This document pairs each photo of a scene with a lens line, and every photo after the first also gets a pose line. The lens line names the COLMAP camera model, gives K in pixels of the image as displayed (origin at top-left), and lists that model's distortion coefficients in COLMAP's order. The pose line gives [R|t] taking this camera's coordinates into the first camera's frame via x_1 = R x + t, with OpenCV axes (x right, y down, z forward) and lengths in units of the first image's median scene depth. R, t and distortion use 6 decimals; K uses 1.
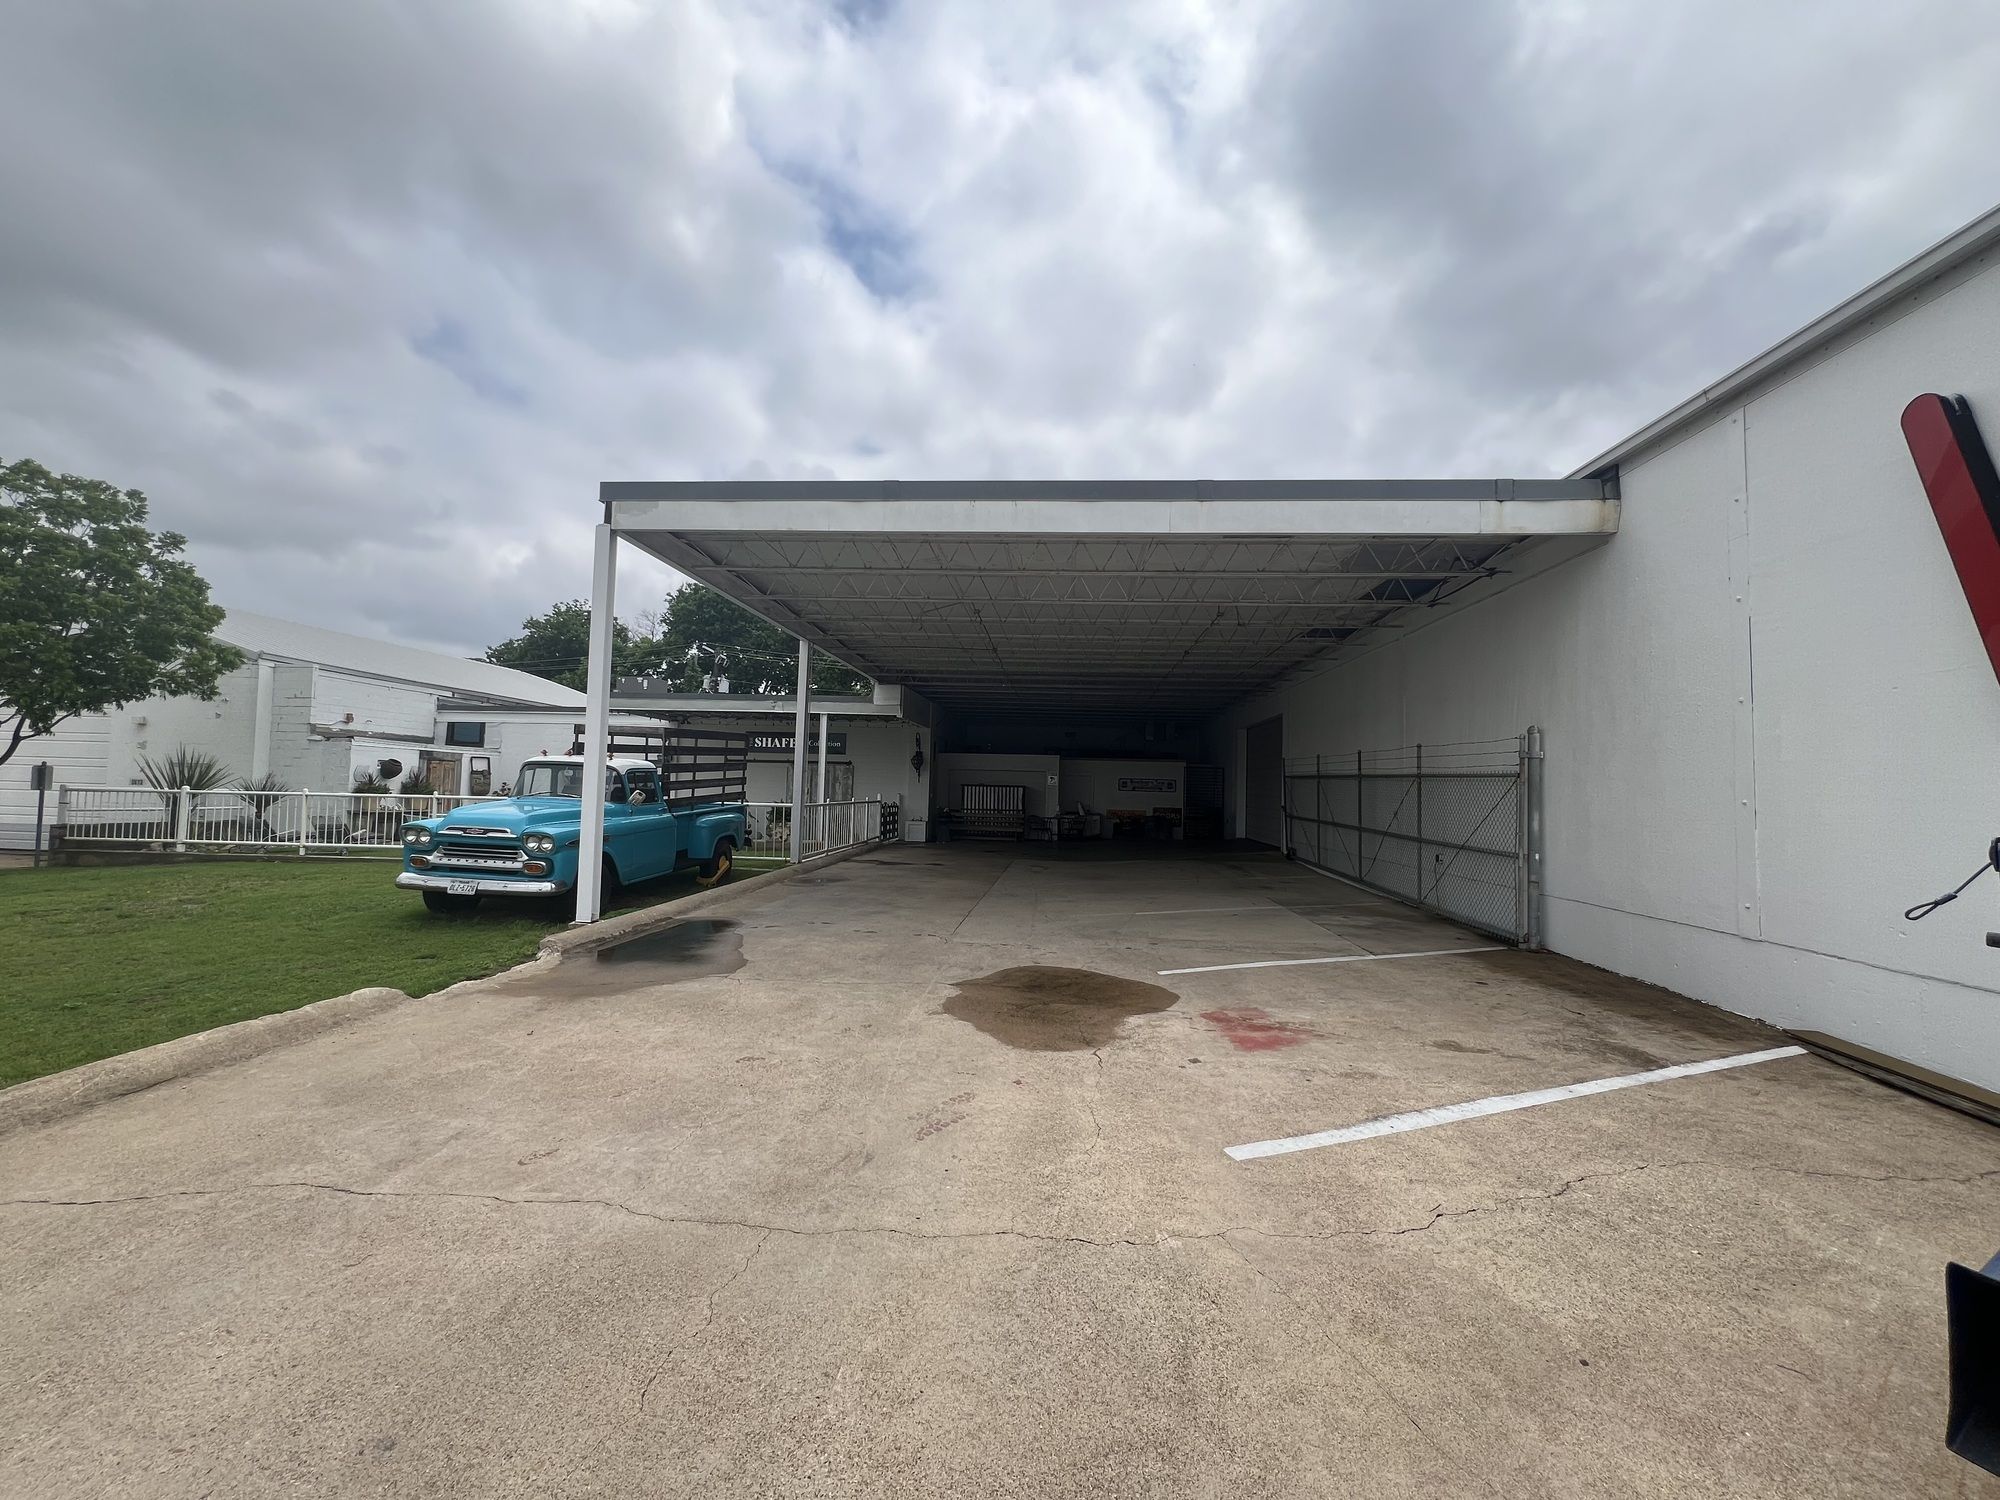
lens RADIAL K [[870.5, 0, 1012.4], [0, 870.5, 754.9], [0, 0, 1]] dist [-0.002478, -0.000267]
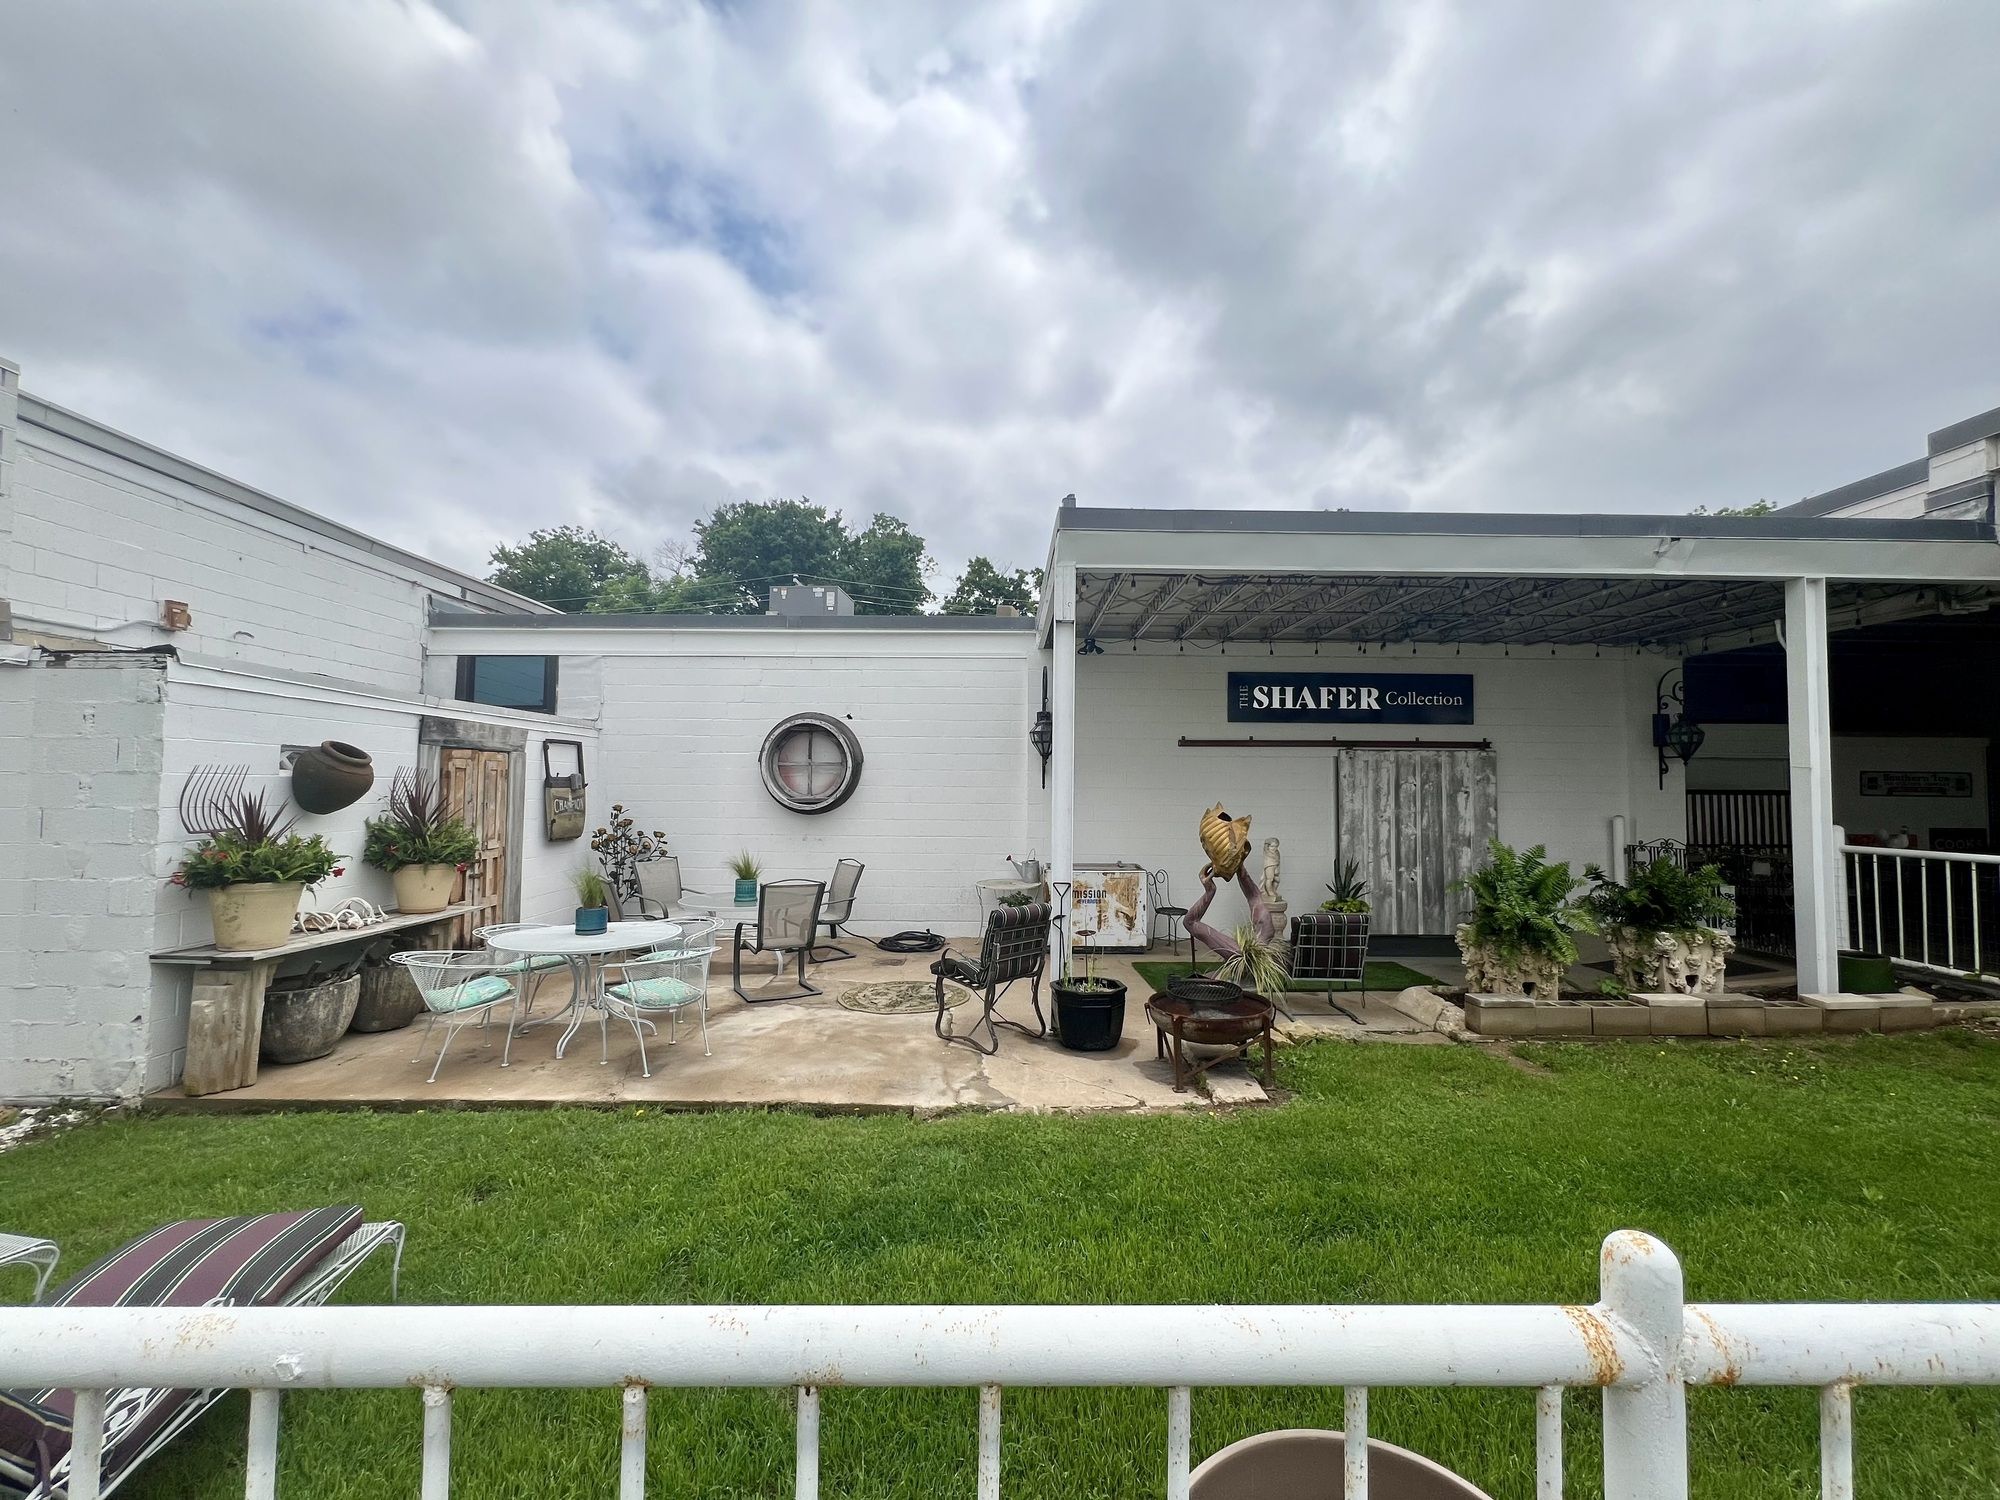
lens RADIAL K [[870.5, 0, 1007.3], [0, 870.5, 740.8], [0, 0, 1]] dist [-0.002478, -0.000267]
pose [[0.996630, -0.012940, 0.081000, -0.448096], [0.013838, 0.999849, -0.010531, 0.008938], [-0.080851, 0.011617, 0.996658, 0.607034]]
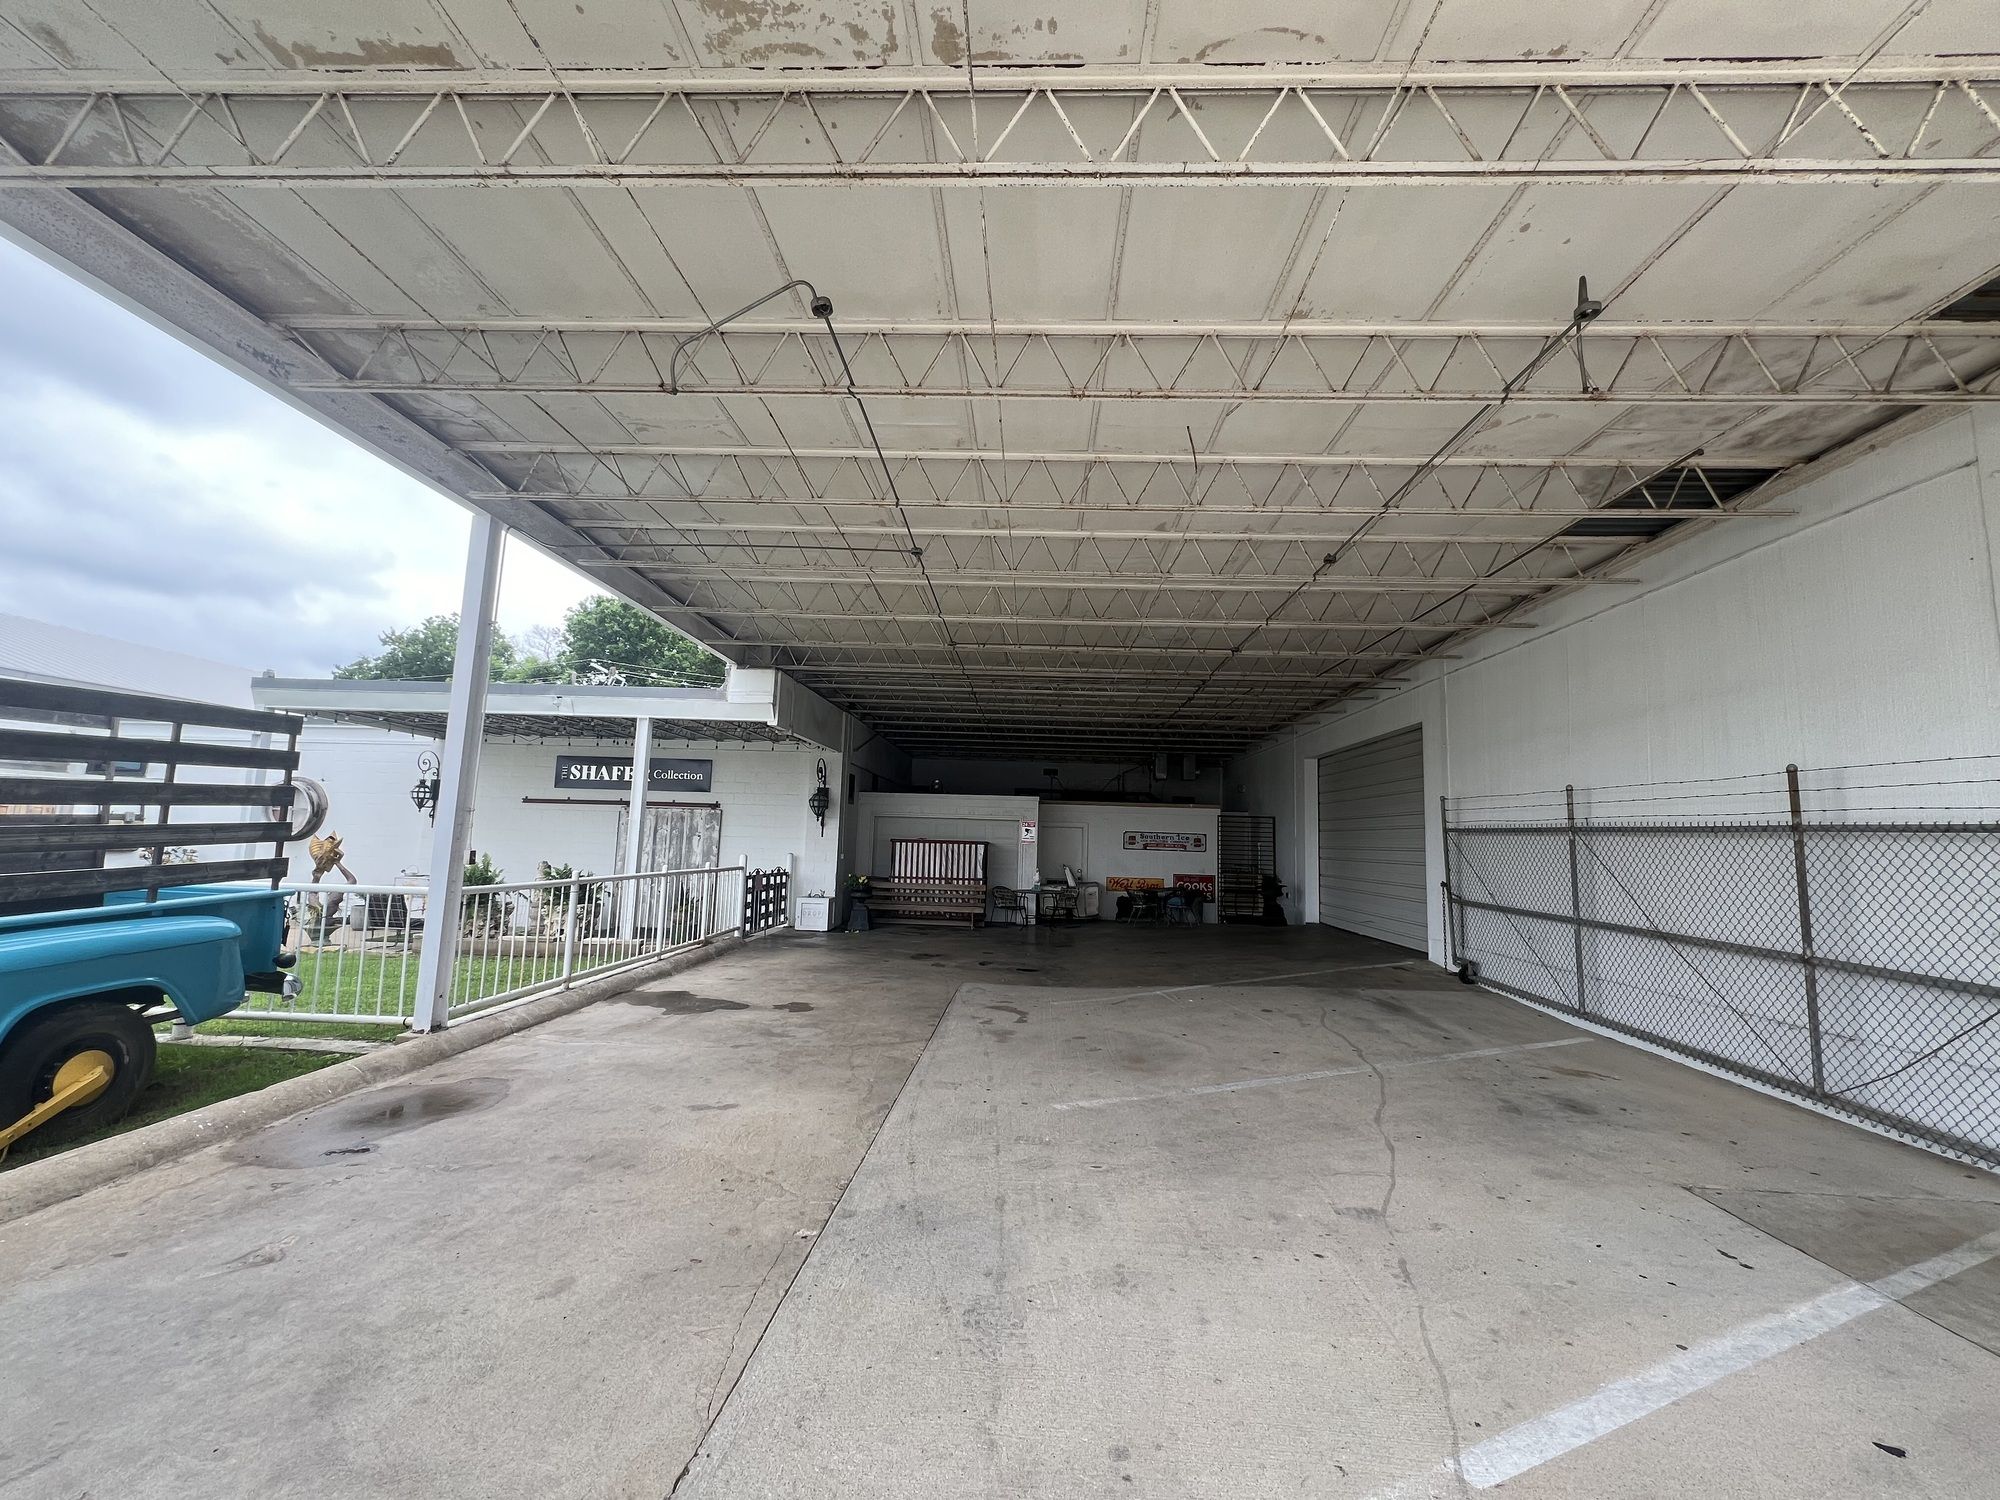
lens RADIAL K [[870.5, 0, 1001.1], [0, 870.5, 735.1], [0, 0, 1]] dist [-0.002478, -0.000267]
pose [[0.999715, 0.009135, 0.022053, 0.009974], [-0.007242, 0.996403, -0.084428, 0.010648], [-0.022745, 0.084244, 0.996186, 0.348593]]
